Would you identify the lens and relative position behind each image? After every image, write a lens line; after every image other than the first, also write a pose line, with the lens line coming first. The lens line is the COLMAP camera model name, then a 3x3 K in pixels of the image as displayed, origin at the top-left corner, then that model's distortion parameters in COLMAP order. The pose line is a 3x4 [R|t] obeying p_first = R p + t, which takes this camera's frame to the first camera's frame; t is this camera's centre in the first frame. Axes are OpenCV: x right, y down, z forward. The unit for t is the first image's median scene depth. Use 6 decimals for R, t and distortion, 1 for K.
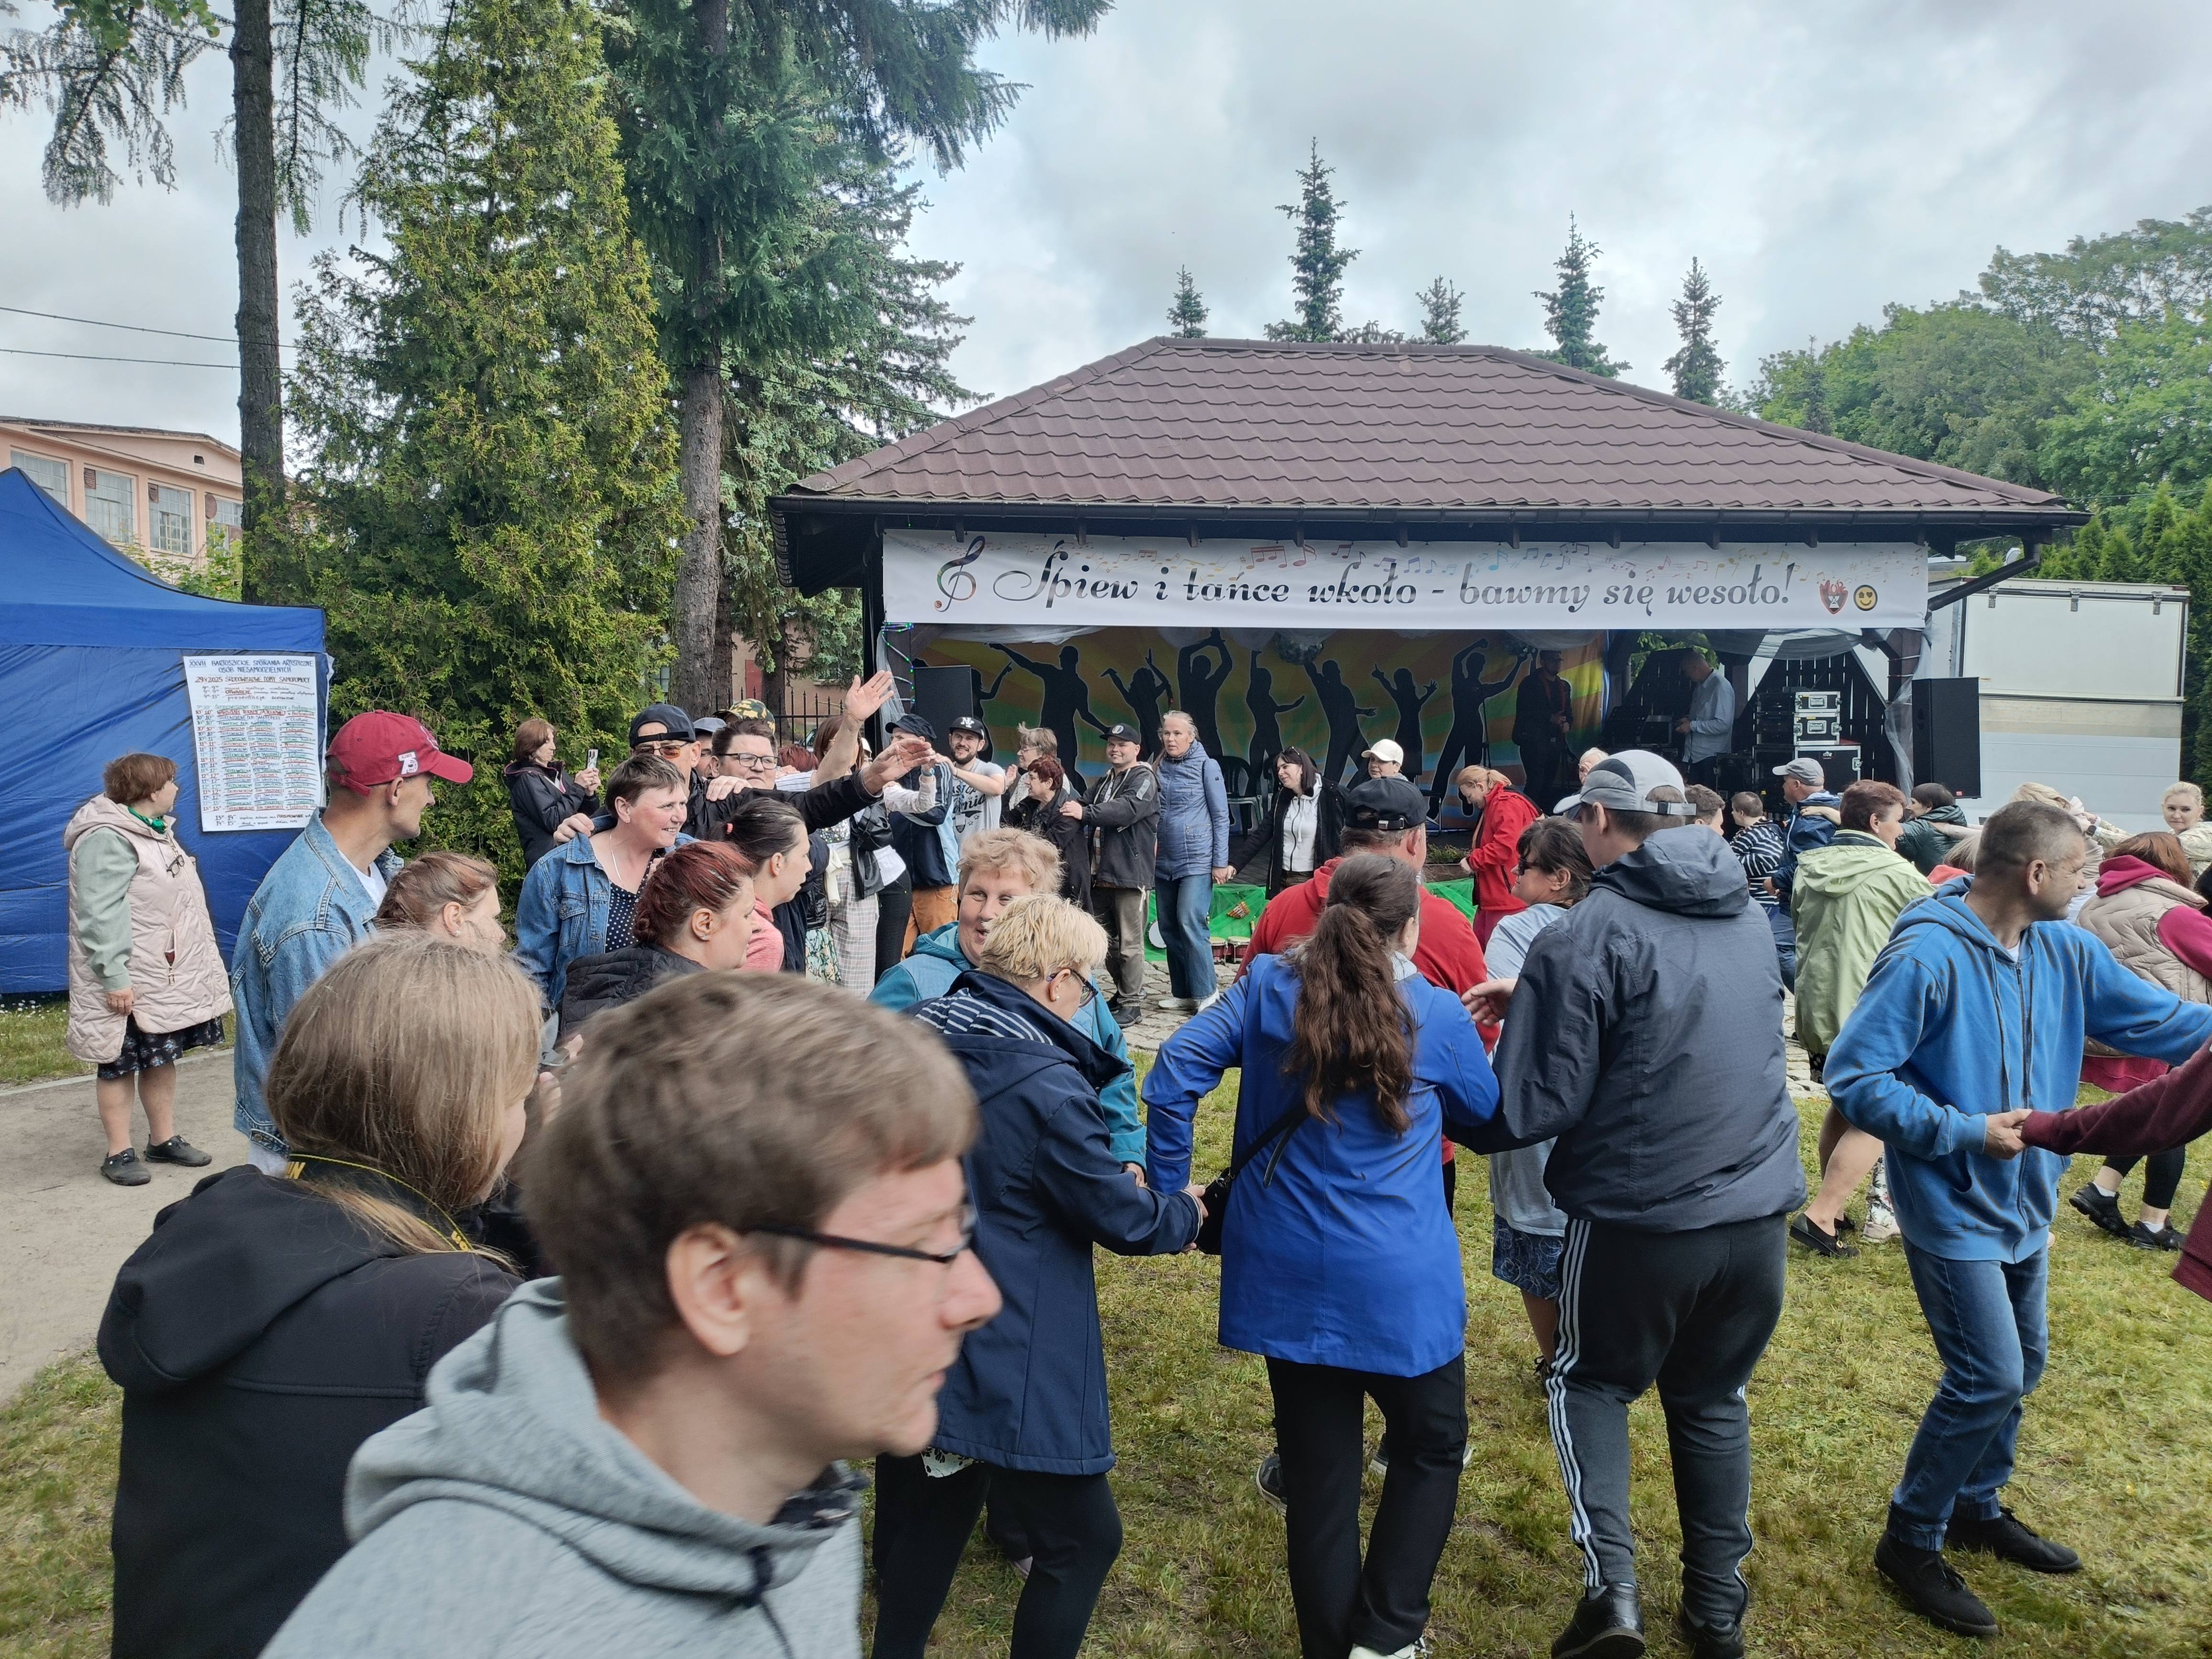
lens RADIAL K [[1658.0, 0, 1106.0], [0, 1658.0, 830.4], [0, 0, 1]] dist [0.008131, -0.008262]
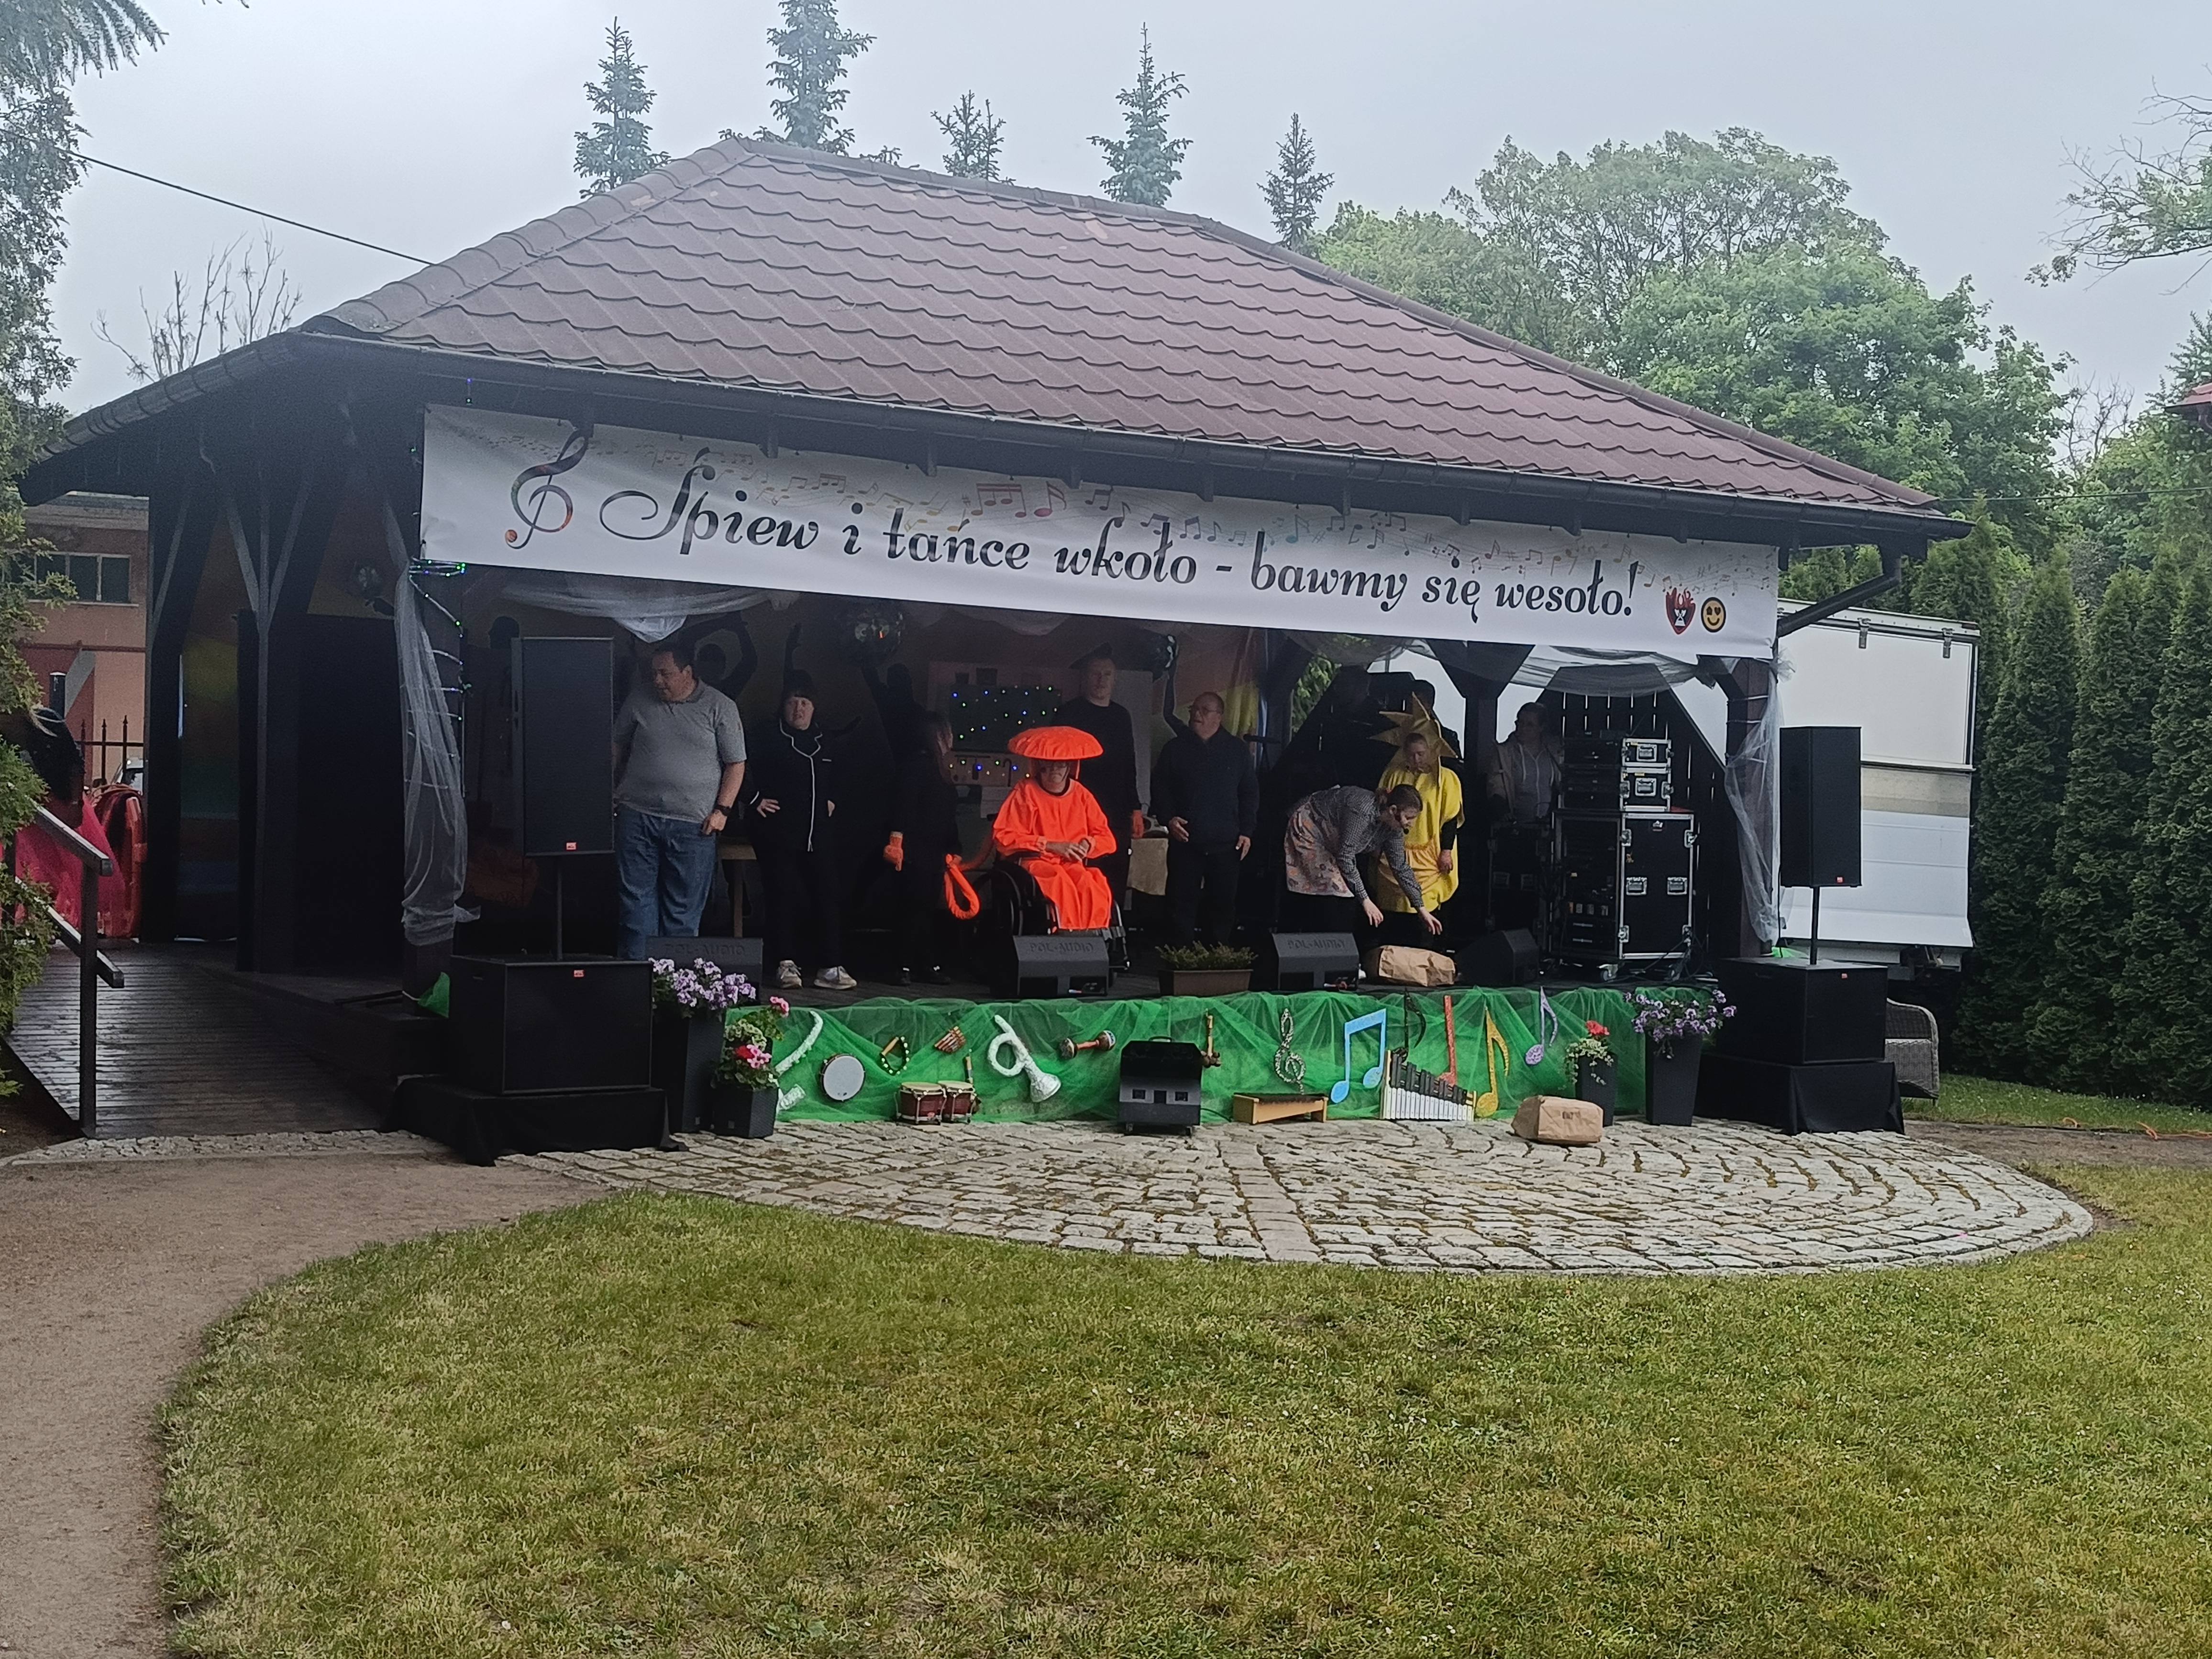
lens RADIAL K [[2697.7, 0, 1105.6], [0, 2697.7, 829.5], [0, 0, 1]] dist [0.053564, 0.000000]
pose [[0.910012, 0.025340, 0.413806, -0.287519], [-0.006212, 0.998852, -0.047504, 0.014883], [-0.414535, 0.040659, 0.909125, 0.017145]]
